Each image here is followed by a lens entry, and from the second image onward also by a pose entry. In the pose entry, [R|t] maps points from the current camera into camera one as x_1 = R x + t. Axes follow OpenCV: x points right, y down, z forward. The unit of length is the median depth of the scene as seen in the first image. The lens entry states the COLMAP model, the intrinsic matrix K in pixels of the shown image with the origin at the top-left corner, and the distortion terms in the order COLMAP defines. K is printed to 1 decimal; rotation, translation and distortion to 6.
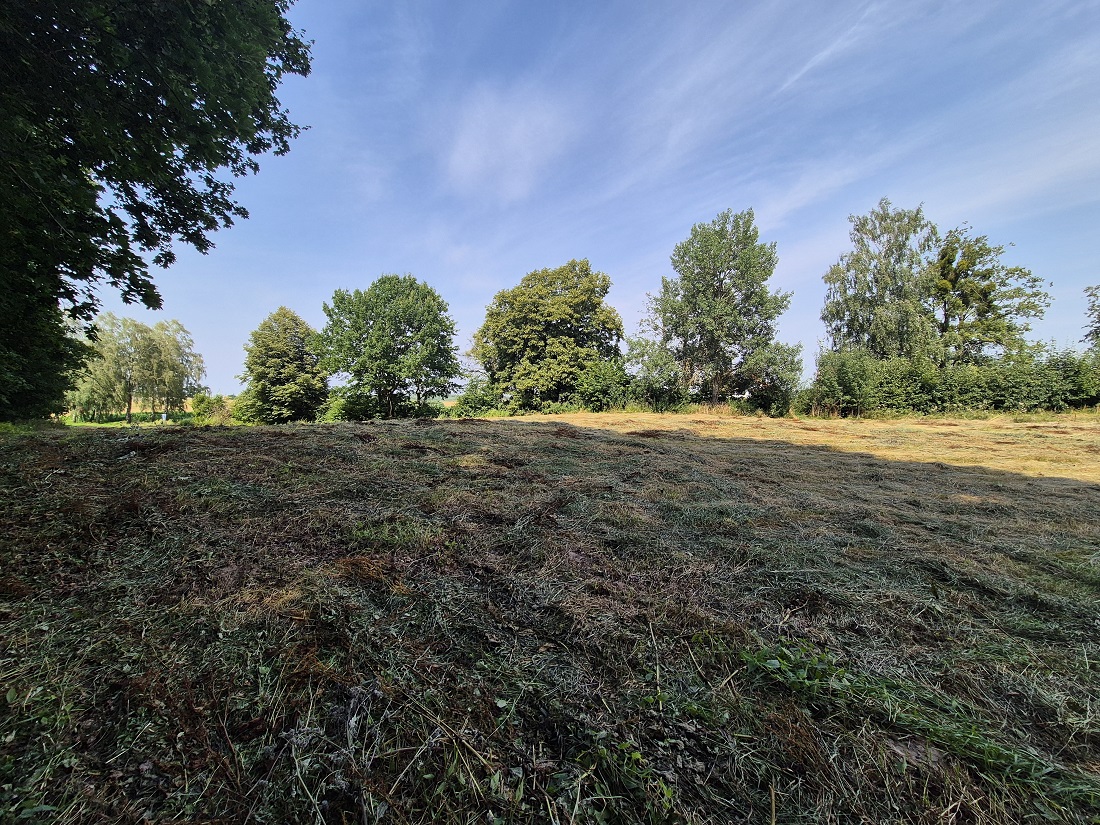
lens RADIAL K [[451.8, 0, 545.5], [0, 451.8, 421.9], [0, 0, 1]] dist [0.002270, 0.000423]
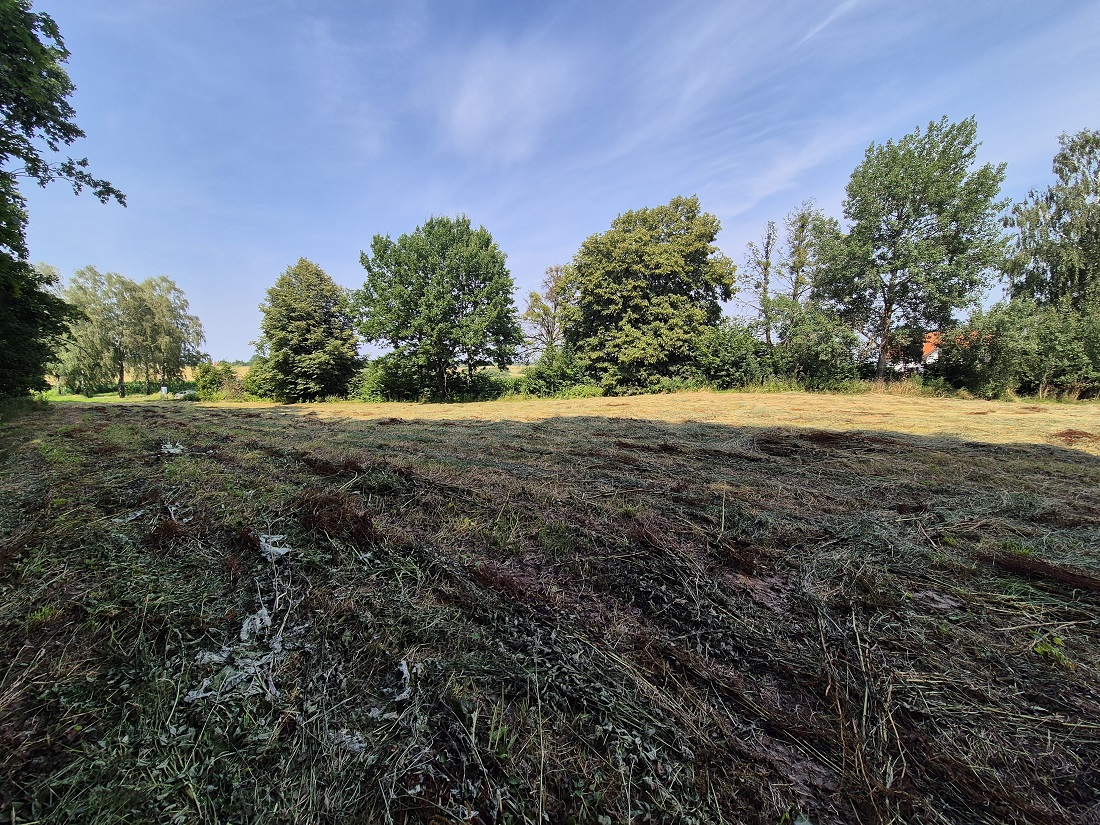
lens RADIAL K [[451.8, 0, 554.0], [0, 451.8, 409.6], [0, 0, 1]] dist [0.002270, 0.000423]
pose [[0.999831, -0.000697, 0.018371, -0.168798], [-0.000179, 0.998866, 0.047620, -0.021498], [-0.018384, -0.047615, 0.998697, 0.181973]]
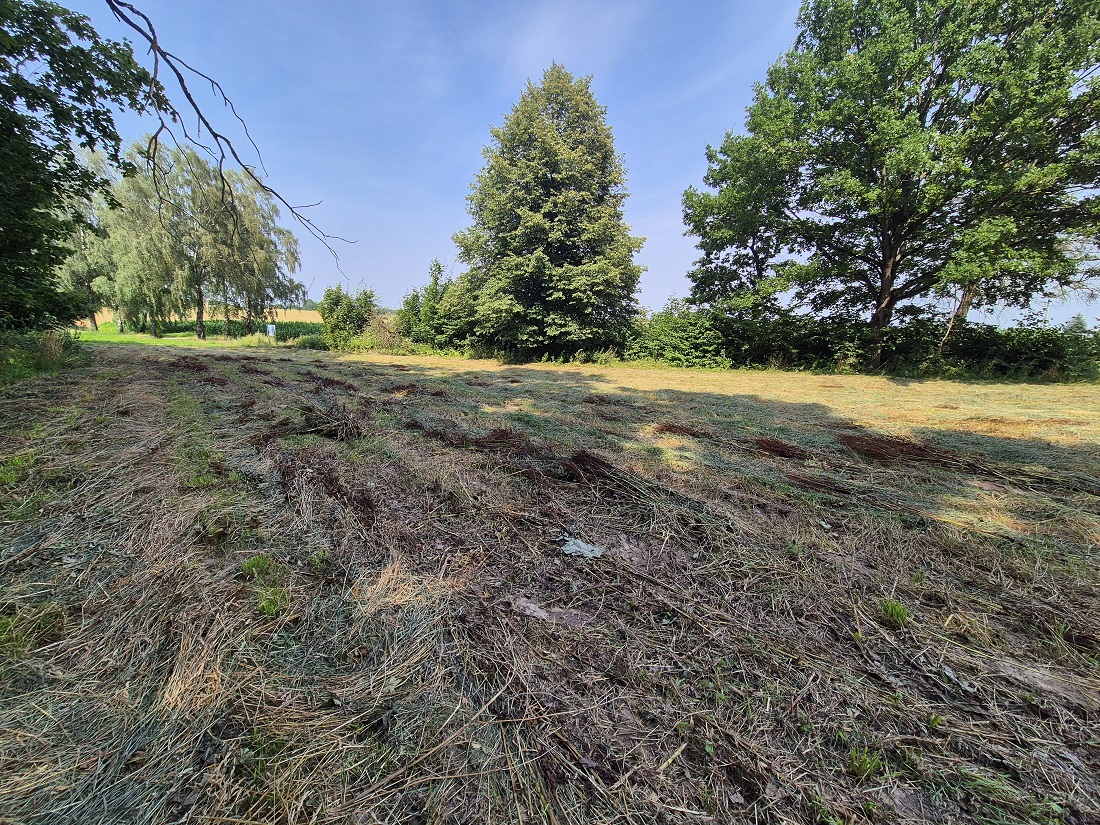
lens RADIAL K [[451.8, 0, 554.8], [0, 451.8, 421.1], [0, 0, 1]] dist [0.002270, 0.000423]
pose [[0.997585, 0.046827, -0.051306, -0.664845], [-0.037876, 0.985845, 0.163325, -0.007506], [0.058228, -0.160987, 0.985237, 0.664304]]
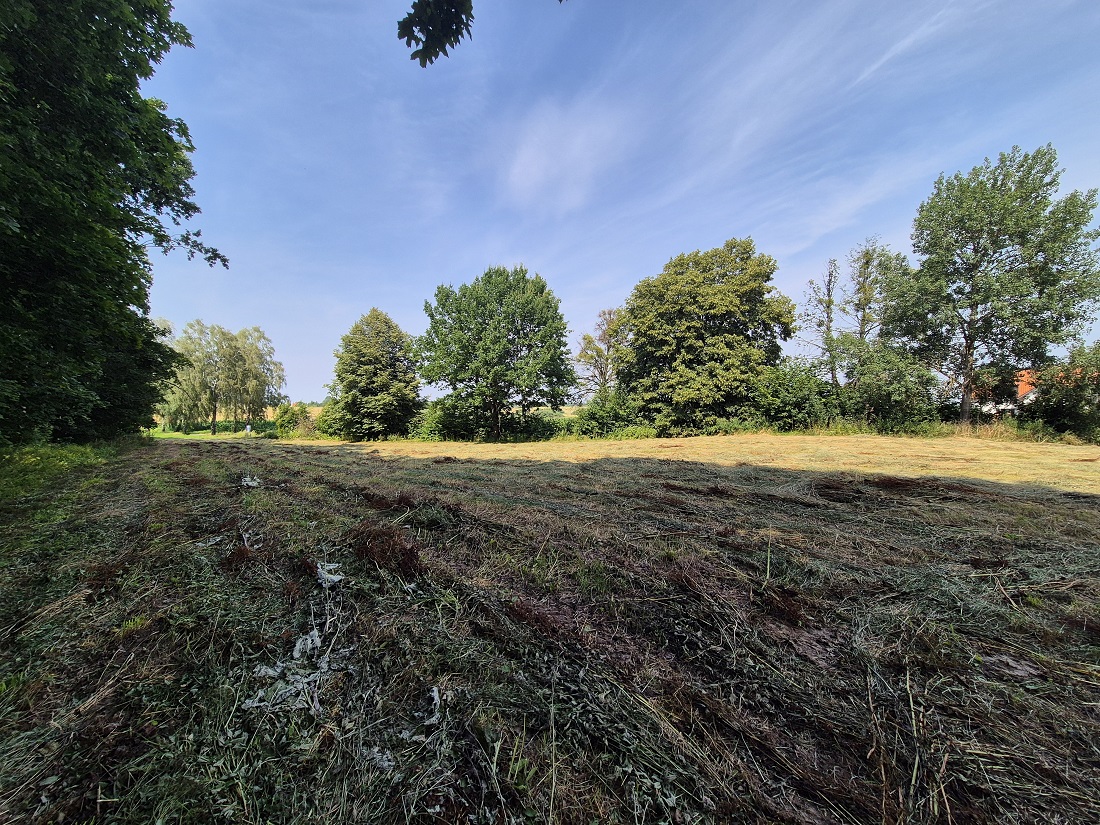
lens RADIAL K [[451.8, 0, 554.6], [0, 451.8, 412.3], [0, 0, 1]] dist [0.002270, 0.000423]
pose [[0.995189, 0.002979, -0.097931, -0.166913], [-0.006538, 0.999329, -0.036047, -0.021449], [0.097758, 0.036514, 0.994540, 0.180118]]
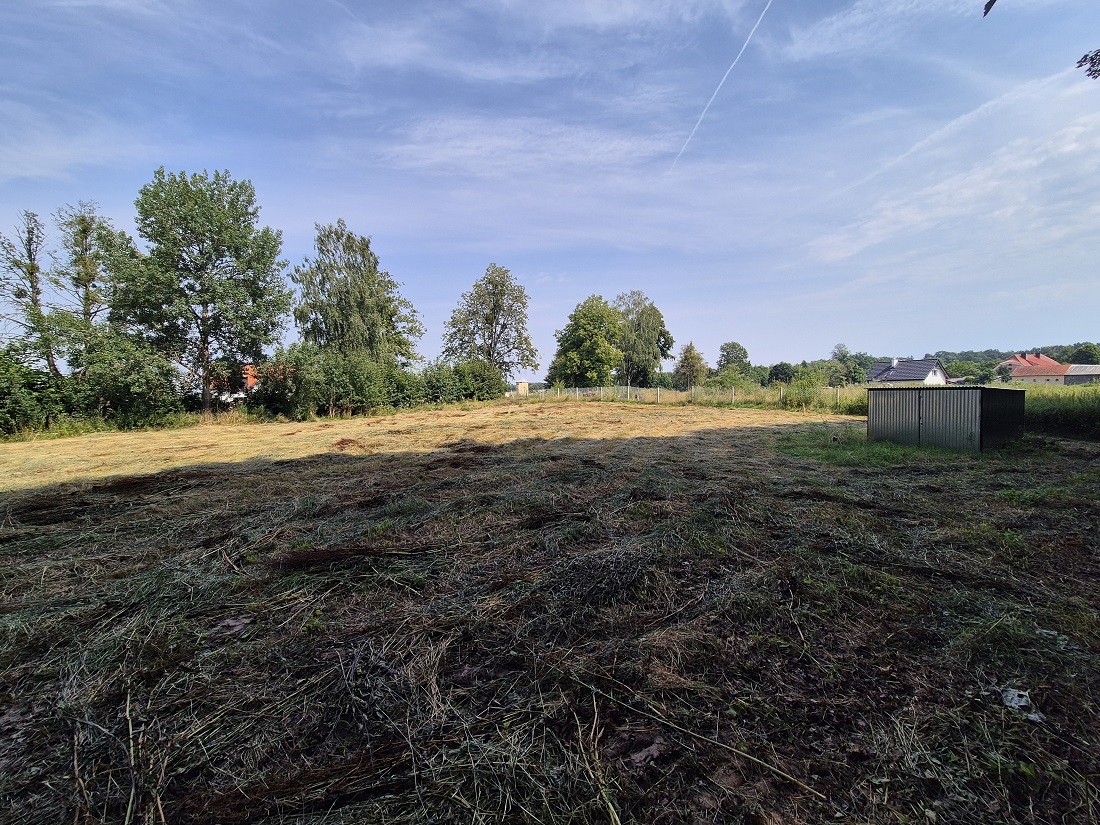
lens RADIAL K [[451.8, 0, 542.9], [0, 451.8, 411.9], [0, 0, 1]] dist [0.002270, 0.000423]
pose [[0.291324, -0.065758, 0.954362, -0.163433], [0.081780, 0.995694, 0.043642, -0.021518], [-0.953122, 0.065334, 0.295447, 0.180227]]
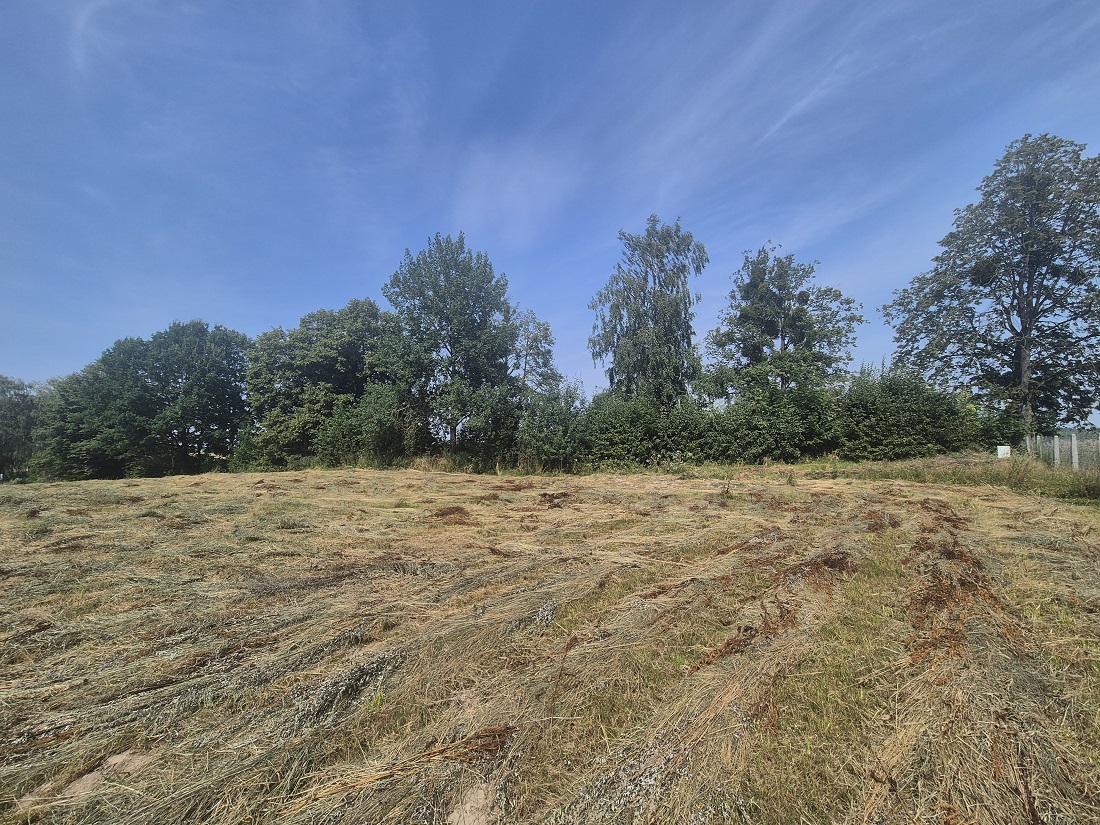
lens RADIAL K [[451.8, 0, 543.7], [0, 451.8, 422.7], [0, 0, 1]] dist [0.002270, 0.000423]
pose [[0.998867, -0.022704, -0.041814, 0.464720], [0.018642, 0.995295, -0.095083, -0.015195], [0.043776, 0.094196, 0.994591, 0.132158]]
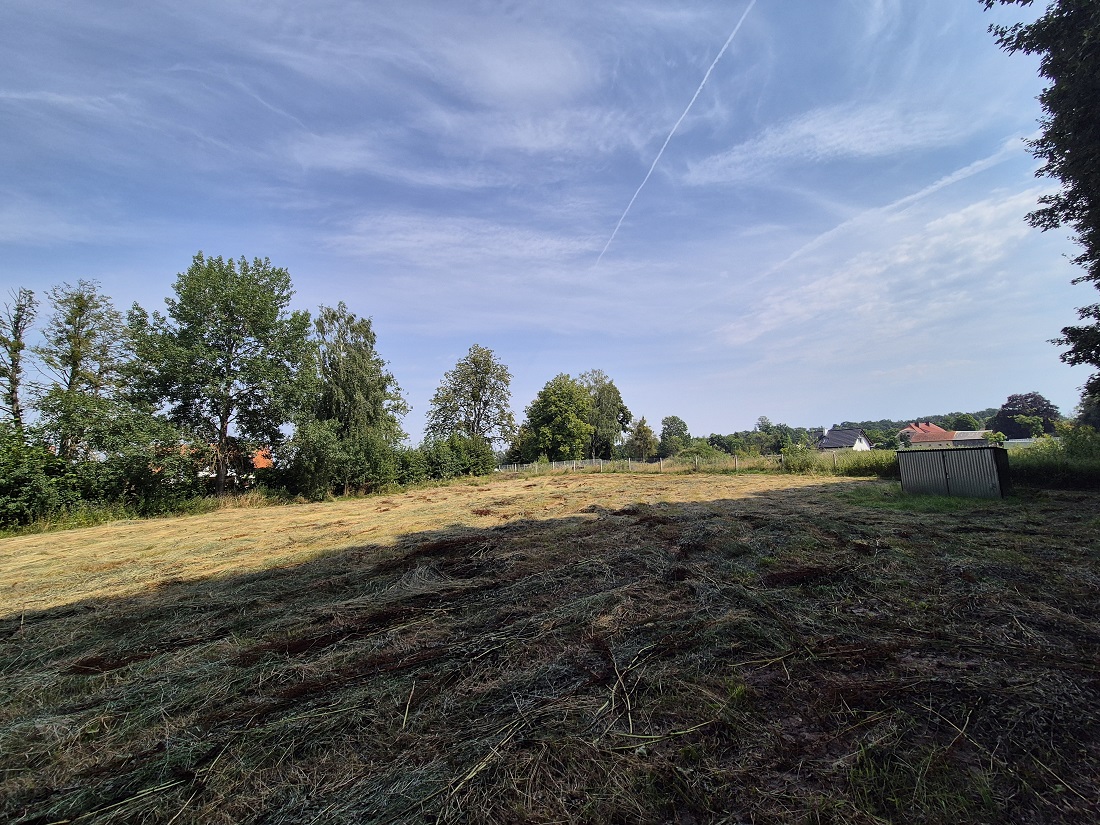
lens RADIAL K [[451.8, 0, 538.5], [0, 451.8, 396.9], [0, 0, 1]] dist [0.002270, 0.000423]
pose [[0.161216, 0.125825, 0.978865, -0.222769], [0.109456, 0.983441, -0.144440, -0.027326], [-0.980831, 0.130429, 0.144774, 0.305193]]
